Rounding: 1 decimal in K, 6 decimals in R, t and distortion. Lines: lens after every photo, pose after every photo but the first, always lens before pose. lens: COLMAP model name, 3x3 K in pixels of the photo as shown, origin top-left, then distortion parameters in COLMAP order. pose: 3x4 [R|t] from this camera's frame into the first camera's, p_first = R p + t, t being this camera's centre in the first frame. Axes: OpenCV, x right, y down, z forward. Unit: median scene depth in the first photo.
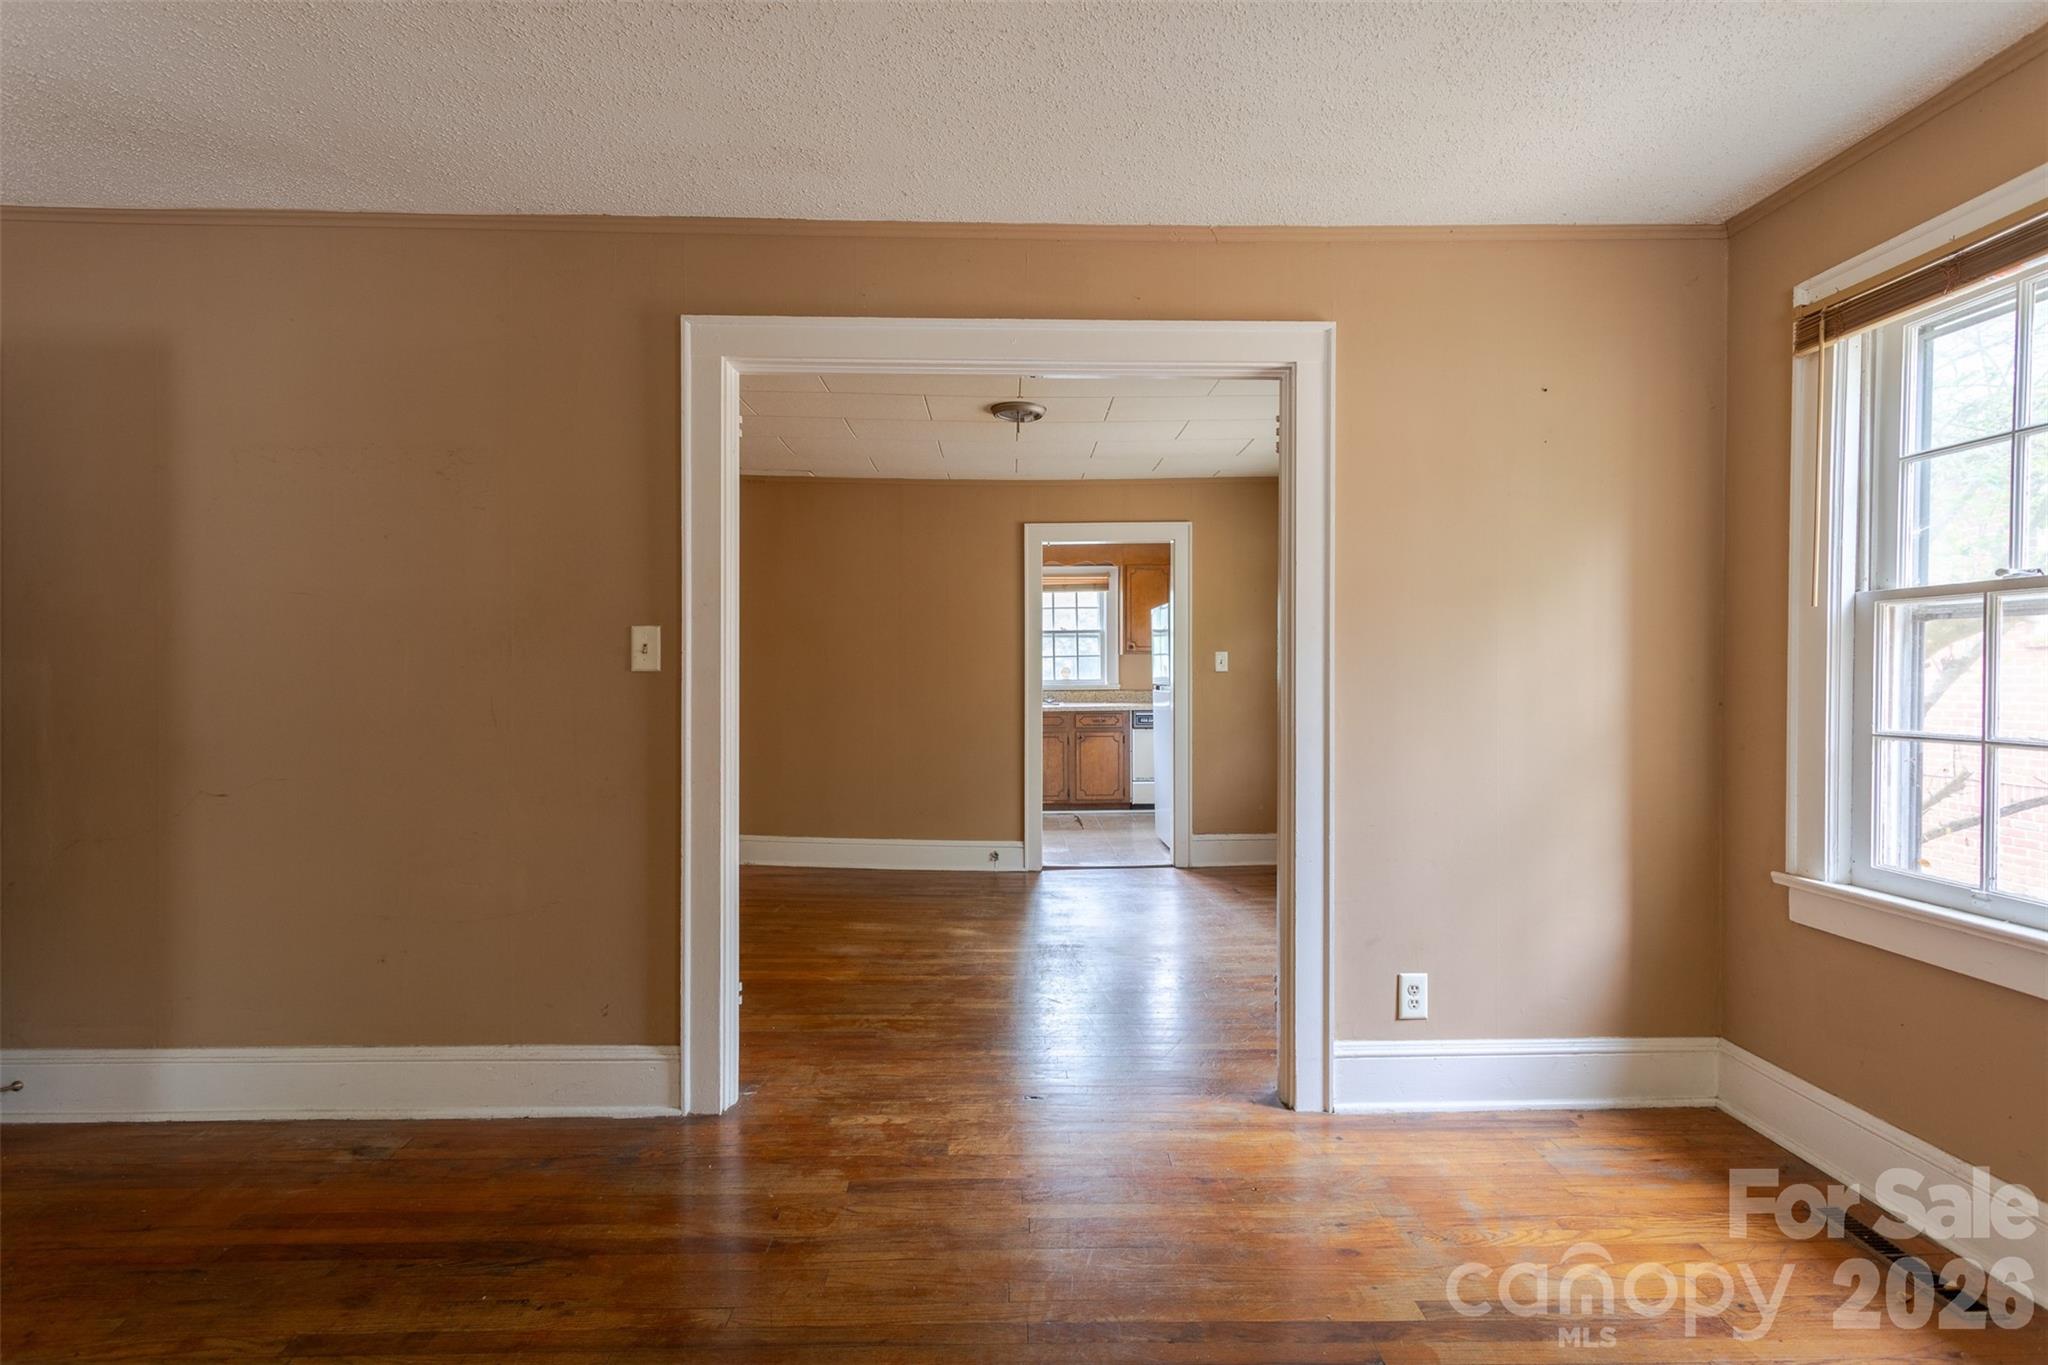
lens RADIAL K [[991.5, 0, 1030.5], [0, 991.5, 686.3], [0, 0, 1]] dist [0.008219, 0.001271]
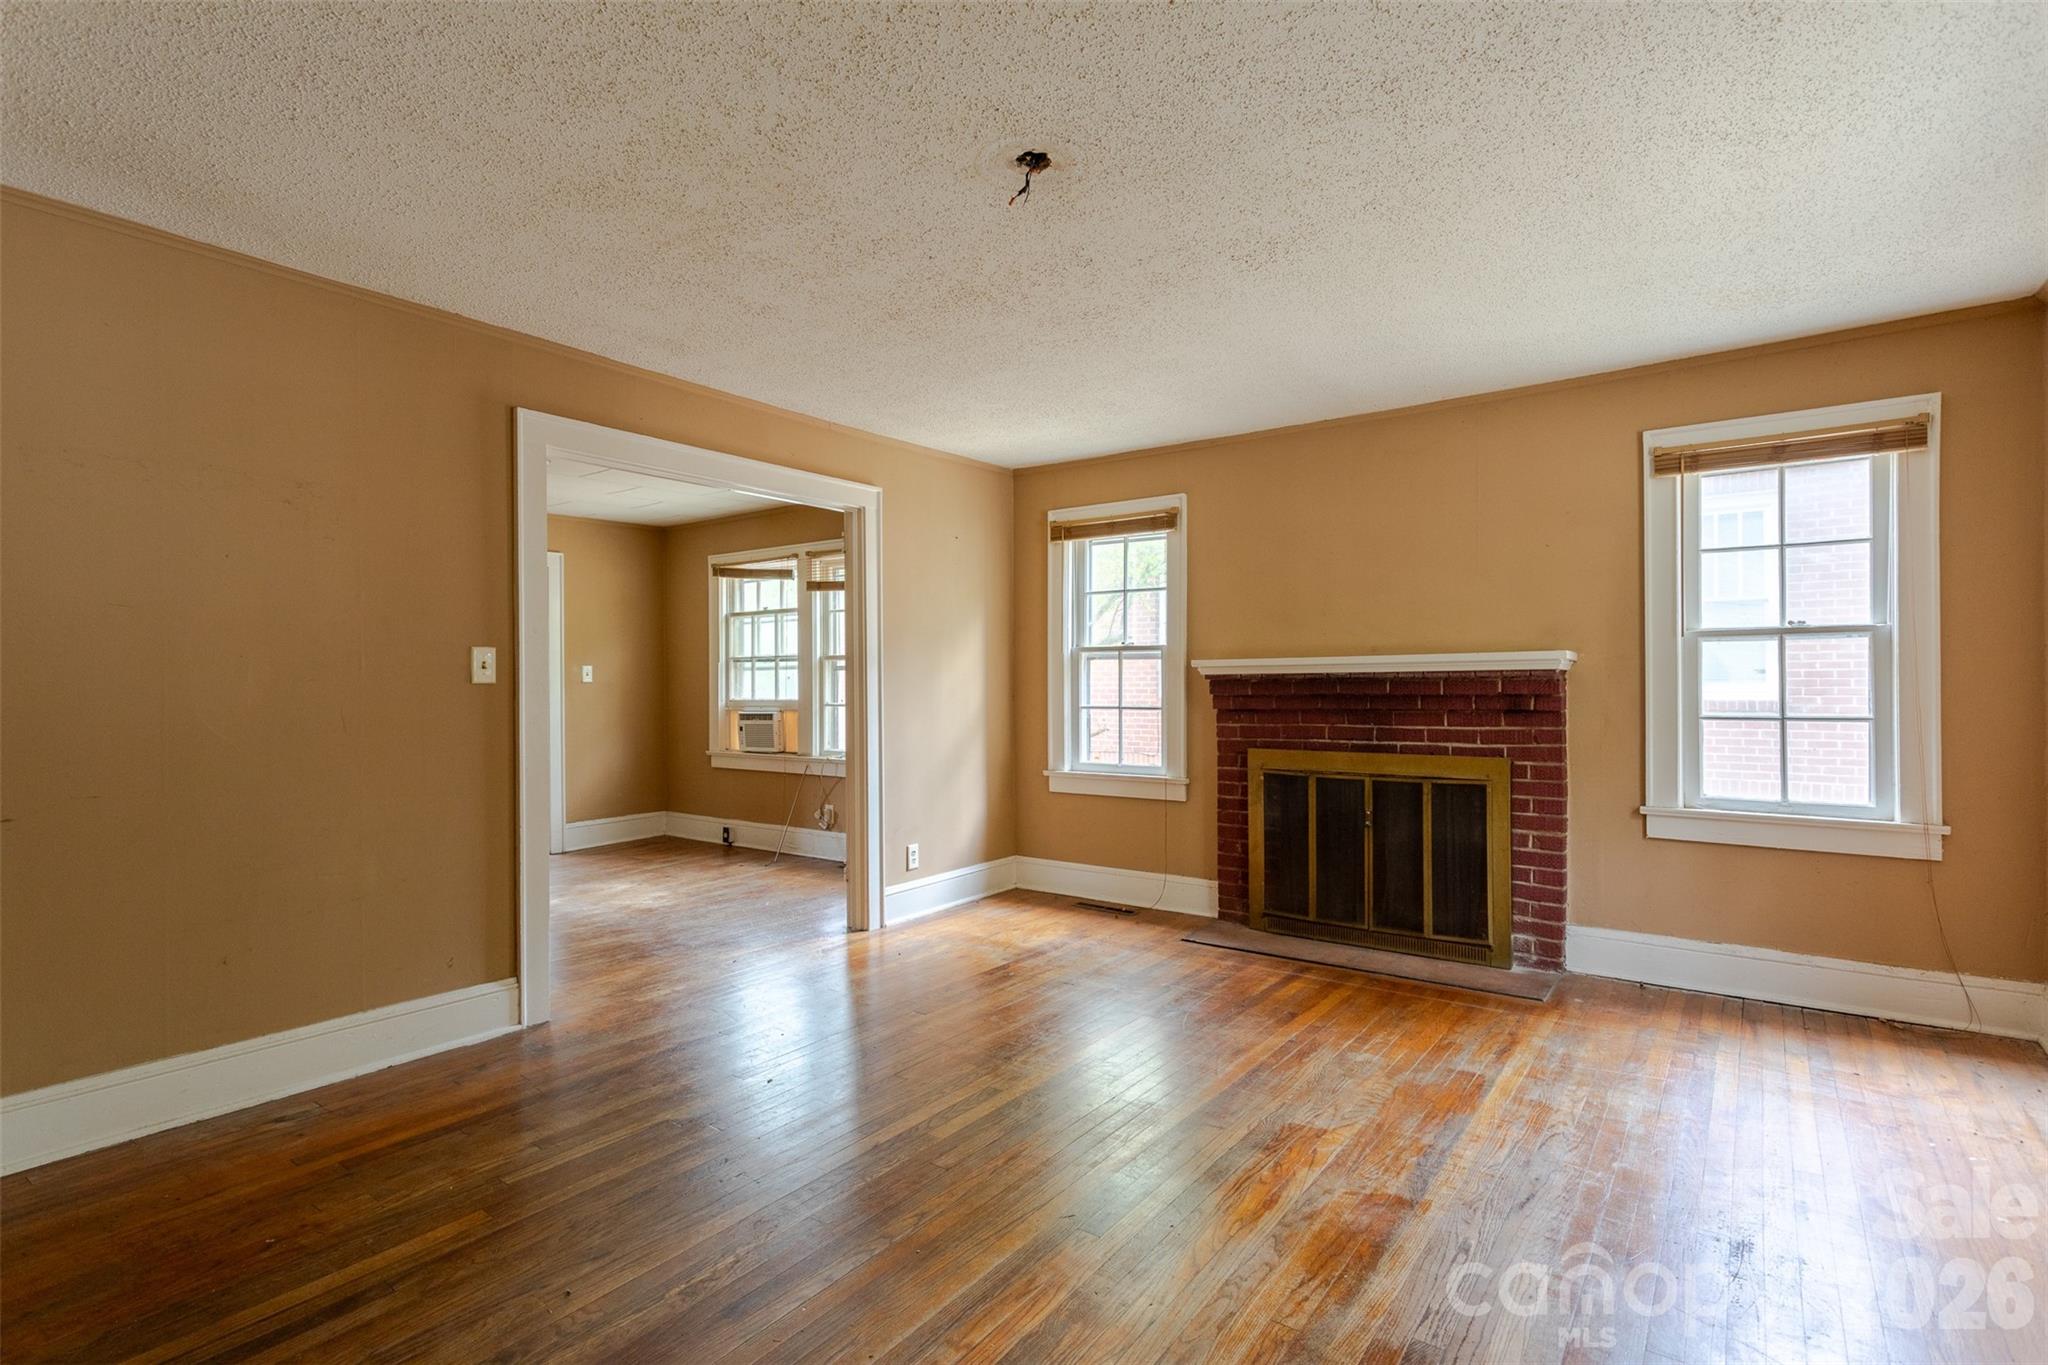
lens RADIAL K [[991.5, 0, 1030.5], [0, 991.5, 686.3], [0, 0, 1]] dist [0.008219, 0.001271]
pose [[0.609552, -0.007816, 0.792707, -0.961127], [0.015877, 0.999871, -0.002350, 0.002312], [-0.792587, 0.014019, 0.609598, -0.309451]]
